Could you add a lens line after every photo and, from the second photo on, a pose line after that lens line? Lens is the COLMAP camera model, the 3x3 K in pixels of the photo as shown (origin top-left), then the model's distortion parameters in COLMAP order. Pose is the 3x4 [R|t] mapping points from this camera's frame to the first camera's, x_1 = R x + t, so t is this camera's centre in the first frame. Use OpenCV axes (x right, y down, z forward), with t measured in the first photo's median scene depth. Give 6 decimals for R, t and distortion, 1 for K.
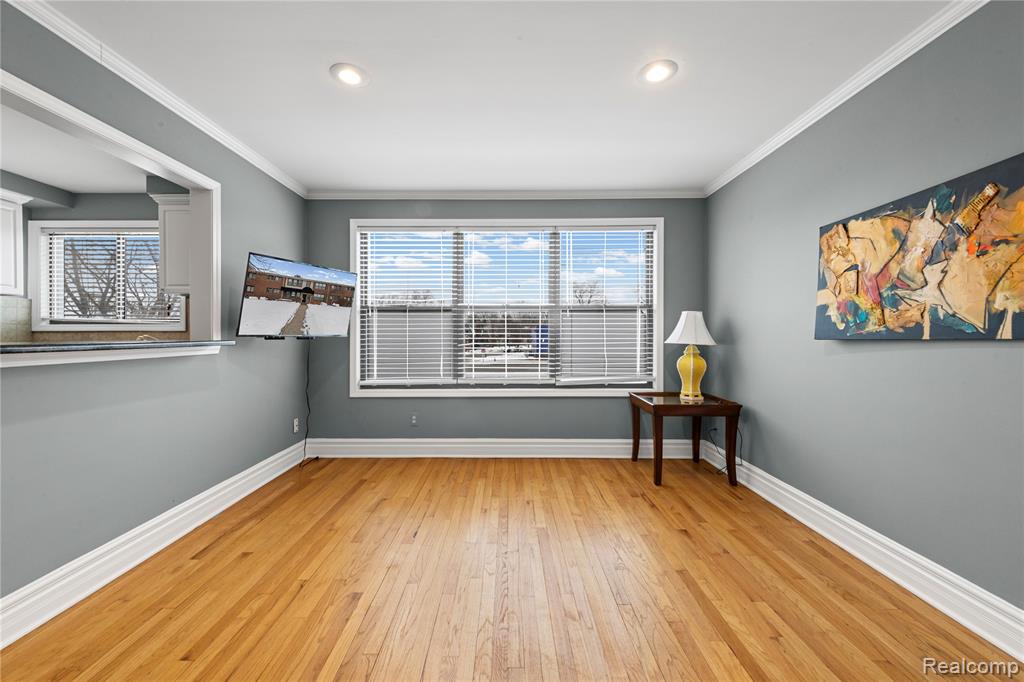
lens RADIAL K [[407.7, 0, 503.4], [0, 407.7, 337.1], [0, 0, 1]] dist [0.007237, -0.000658]
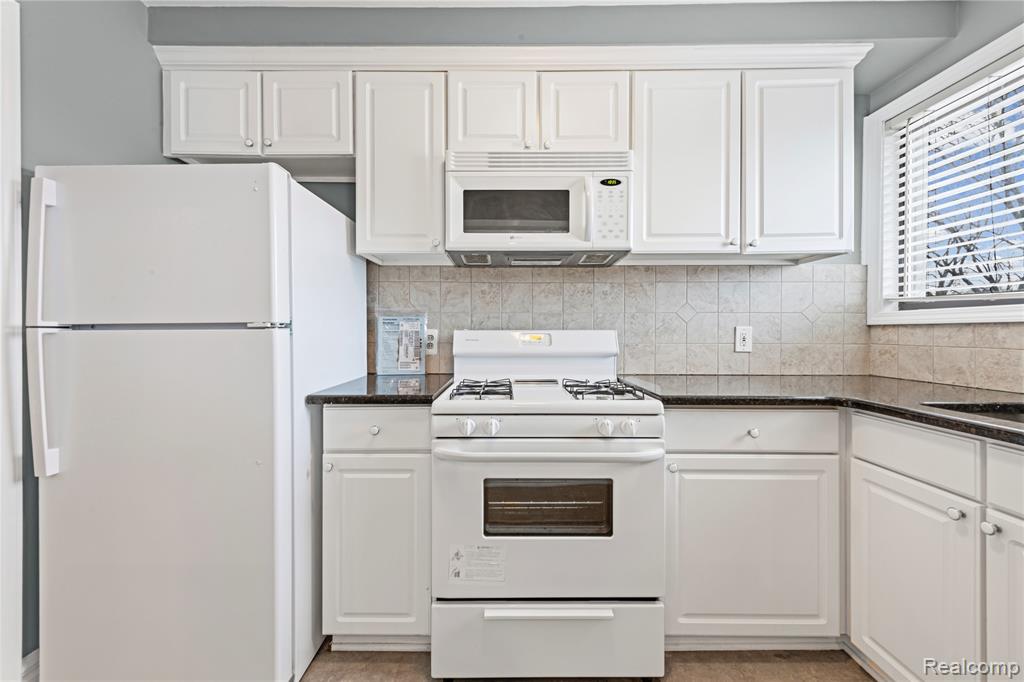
lens RADIAL K [[407.7, 0, 501.5], [0, 407.7, 329.0], [0, 0, 1]] dist [0.007237, -0.000658]
pose [[-0.003891, -0.003314, -0.999987, -0.795732], [-0.006810, 0.999971, -0.003288, -0.005048], [0.999969, 0.006797, -0.003914, 0.684005]]
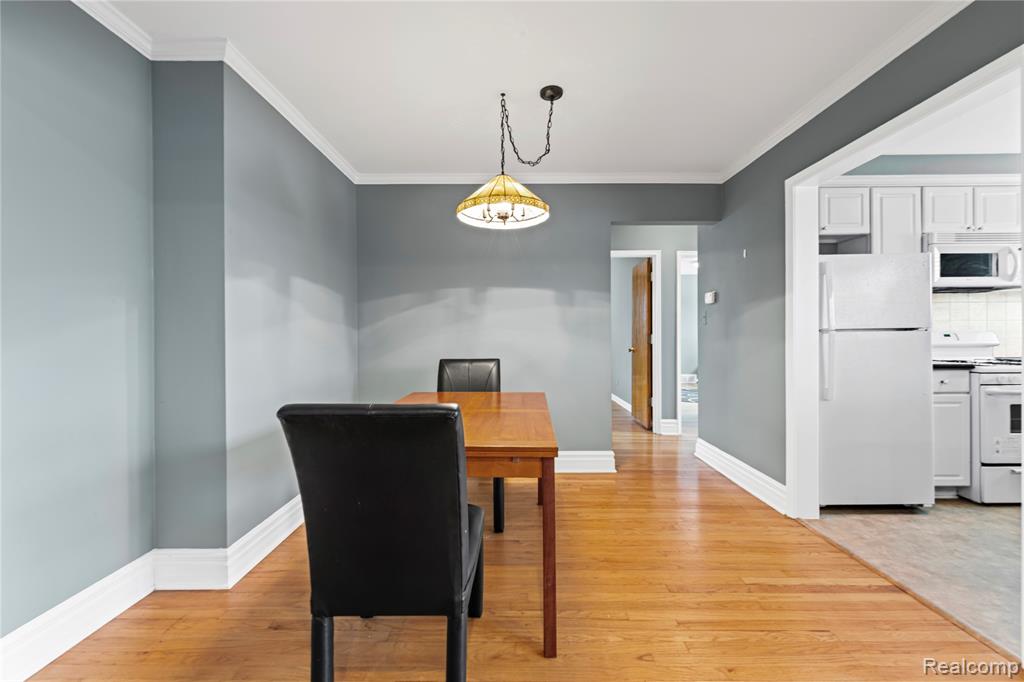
lens RADIAL K [[407.7, 0, 515.3], [0, 407.7, 334.4], [0, 0, 1]] dist [0.007237, -0.000658]
pose [[0.004124, 0.000281, -0.999991, -0.334712], [0.001799, 0.999998, 0.000288, 0.000950], [0.999990, -0.001801, 0.004123, -0.444259]]
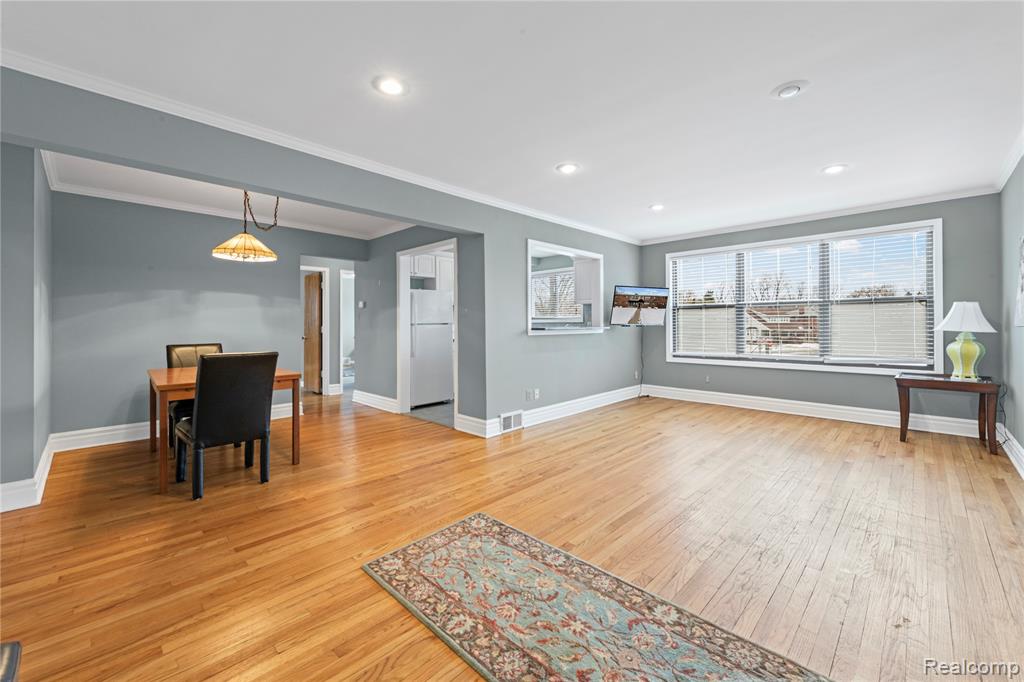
lens RADIAL K [[407.7, 0, 509.0], [0, 407.7, 322.6], [0, 0, 1]] dist [0.007237, -0.000658]
pose [[0.716396, -0.005605, -0.697672, 0.416508], [0.001554, 0.999978, -0.006437, -0.001318], [0.697693, 0.003527, 0.716389, -0.813616]]
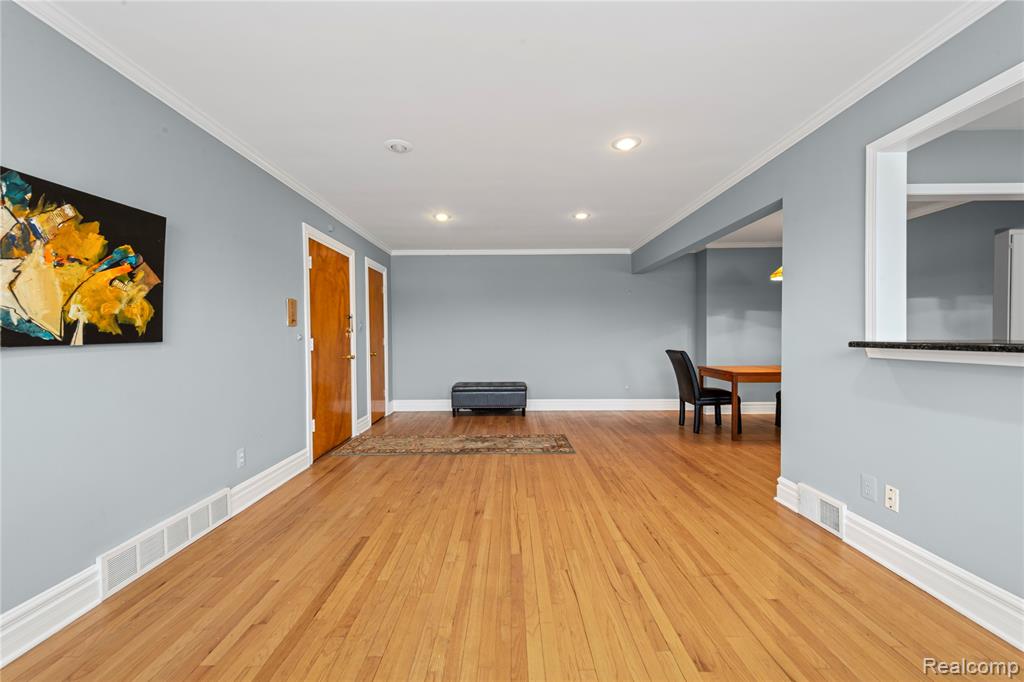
lens RADIAL K [[407.7, 0, 509.9], [0, 407.7, 341.0], [0, 0, 1]] dist [0.007237, -0.000658]
pose [[-0.999940, 0.008609, -0.006812, 0.008176], [0.008502, 0.999843, 0.015544, -0.007553], [0.006944, 0.015485, -0.999856, 1.094162]]
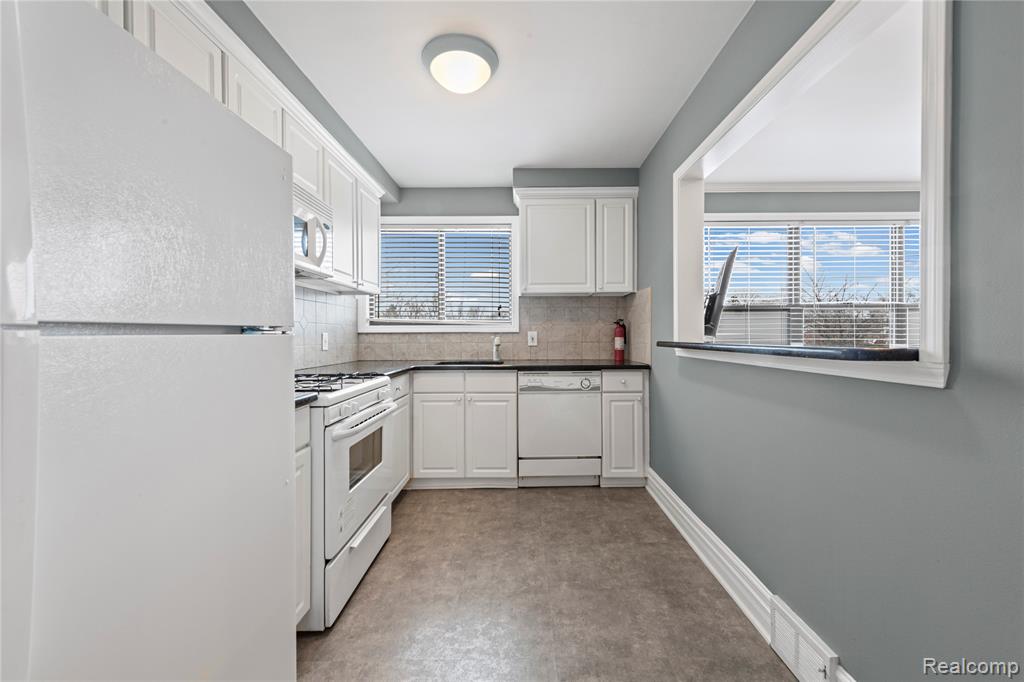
lens RADIAL K [[407.7, 0, 524.8], [0, 407.7, 340.3], [0, 0, 1]] dist [0.007237, -0.000658]
pose [[0.999927, -0.003780, 0.011499, -0.998002], [0.003719, 0.999979, 0.005358, -0.000693], [-0.011519, -0.005315, 0.999920, 0.063990]]
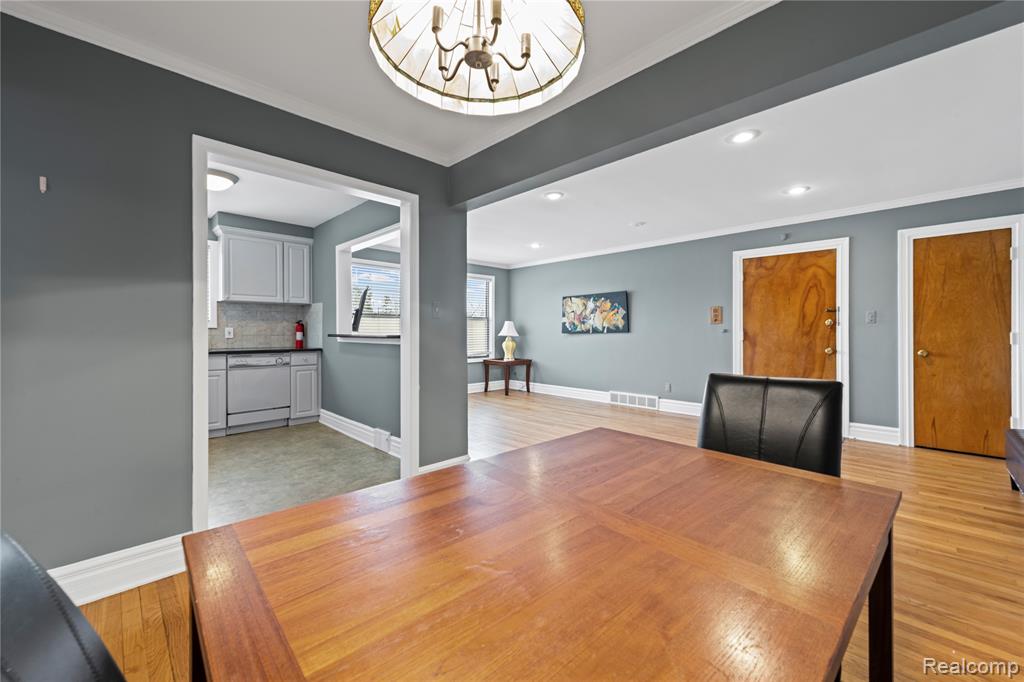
lens RADIAL K [[407.7, 0, 506.9], [0, 407.7, 333.6], [0, 0, 1]] dist [0.007237, -0.000658]
pose [[0.718085, -0.001001, 0.695954, -1.316805], [0.001121, 0.999999, 0.000281, 0.005193], [-0.695954, 0.000578, 0.718086, -0.717960]]
